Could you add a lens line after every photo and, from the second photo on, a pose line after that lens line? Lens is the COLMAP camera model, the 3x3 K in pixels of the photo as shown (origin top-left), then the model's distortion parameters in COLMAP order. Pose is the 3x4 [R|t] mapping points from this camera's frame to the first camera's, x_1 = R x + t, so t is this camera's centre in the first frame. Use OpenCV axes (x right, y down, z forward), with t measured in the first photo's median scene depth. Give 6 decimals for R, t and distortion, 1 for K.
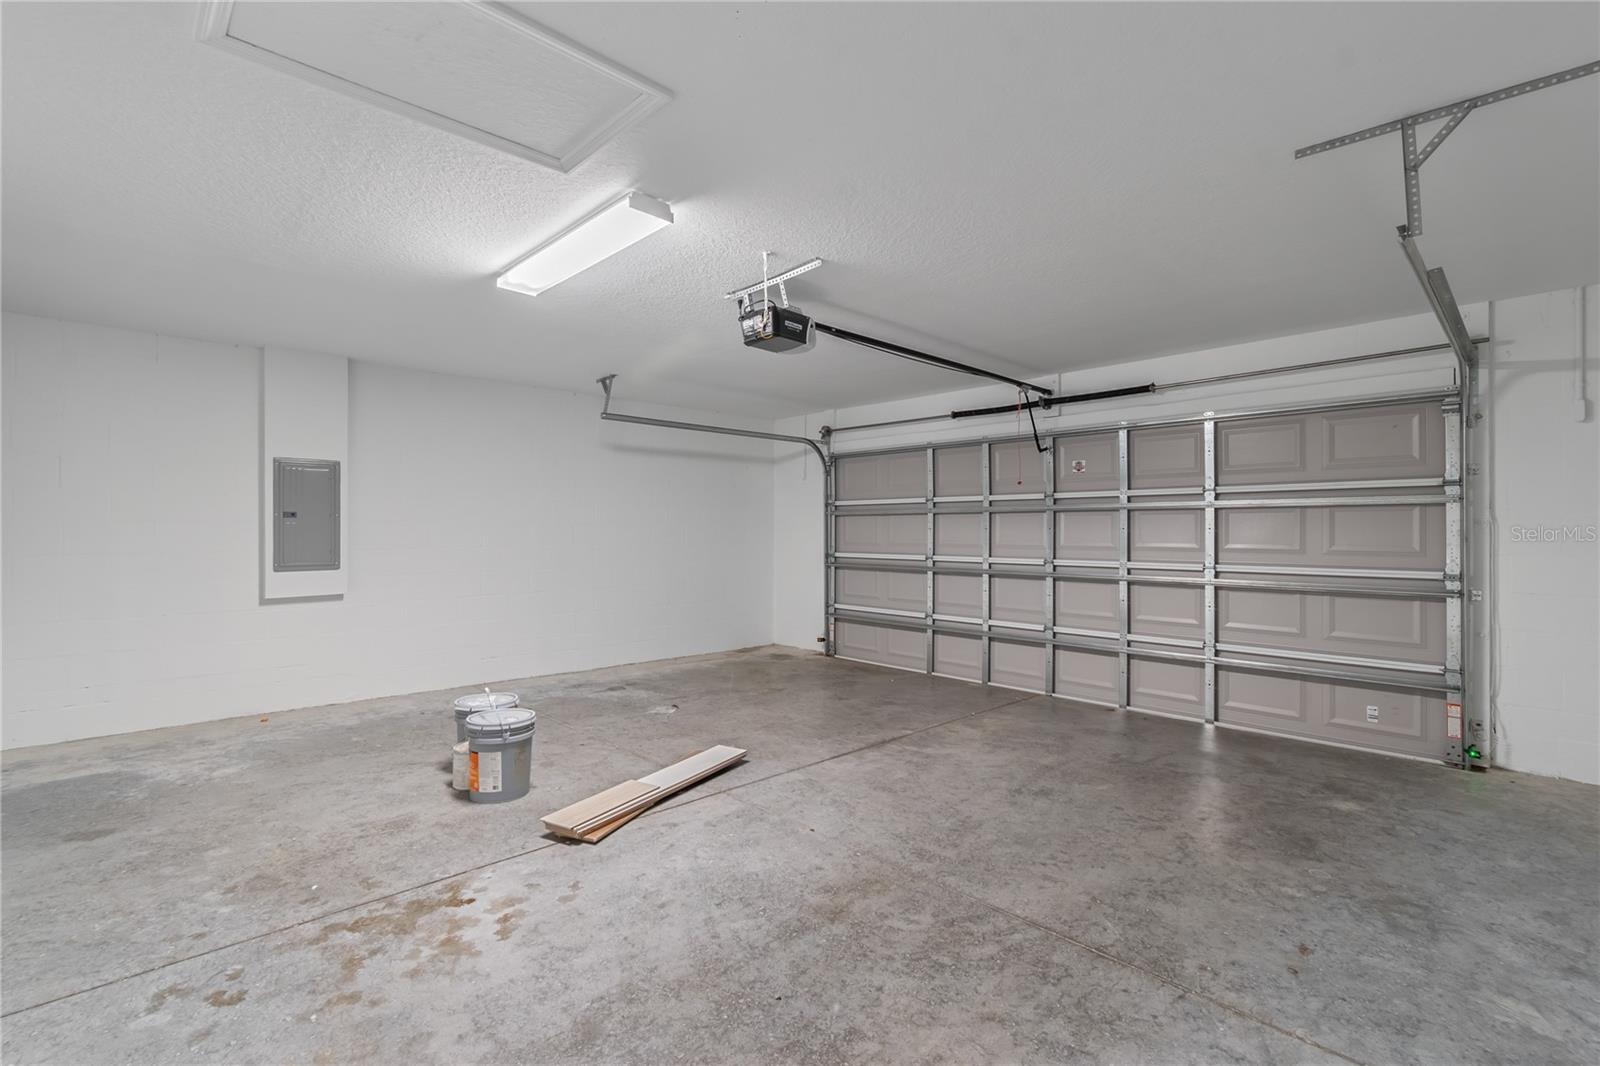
lens RADIAL K [[730.1, 0, 798.9], [0, 730.1, 531.8], [0, 0, 1]] dist [0.004047, -0.000428]
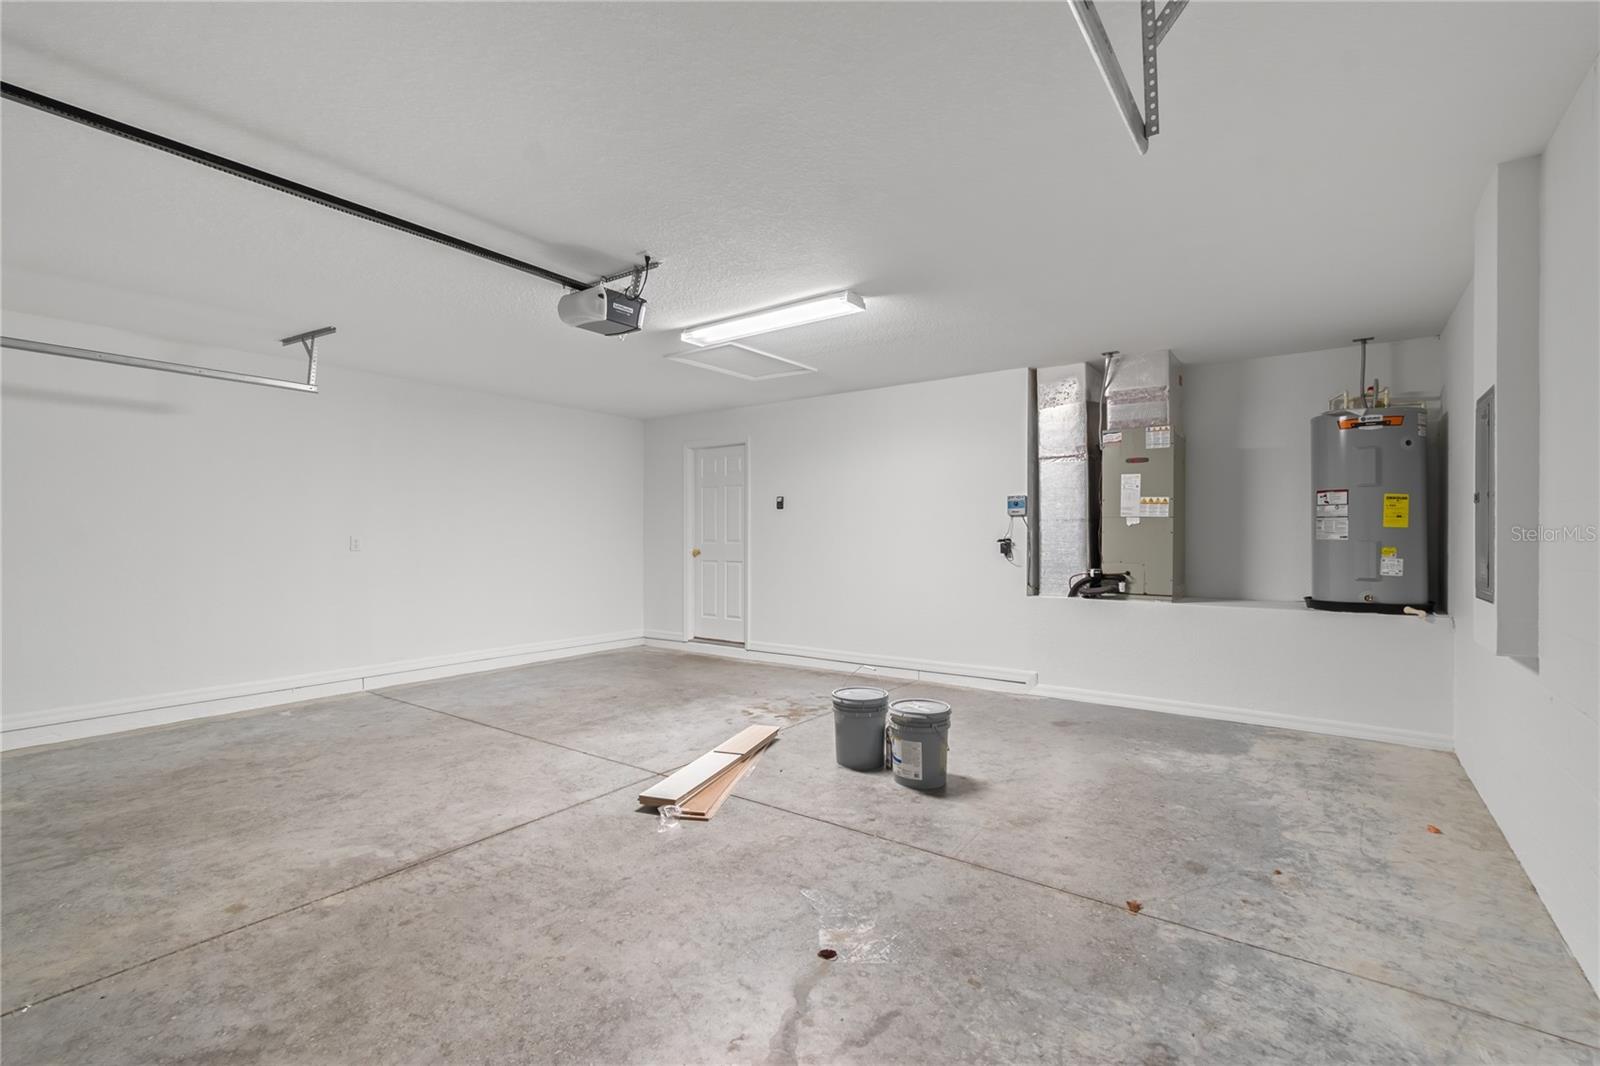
lens RADIAL K [[730.1, 0, 800.1], [0, 730.1, 534.4], [0, 0, 1]] dist [0.004047, -0.000428]
pose [[-0.985778, -0.001388, -0.168050, -0.120600], [-0.001122, 0.999998, -0.001681, 0.010011], [0.168052, -0.001469, -0.985777, 1.988479]]
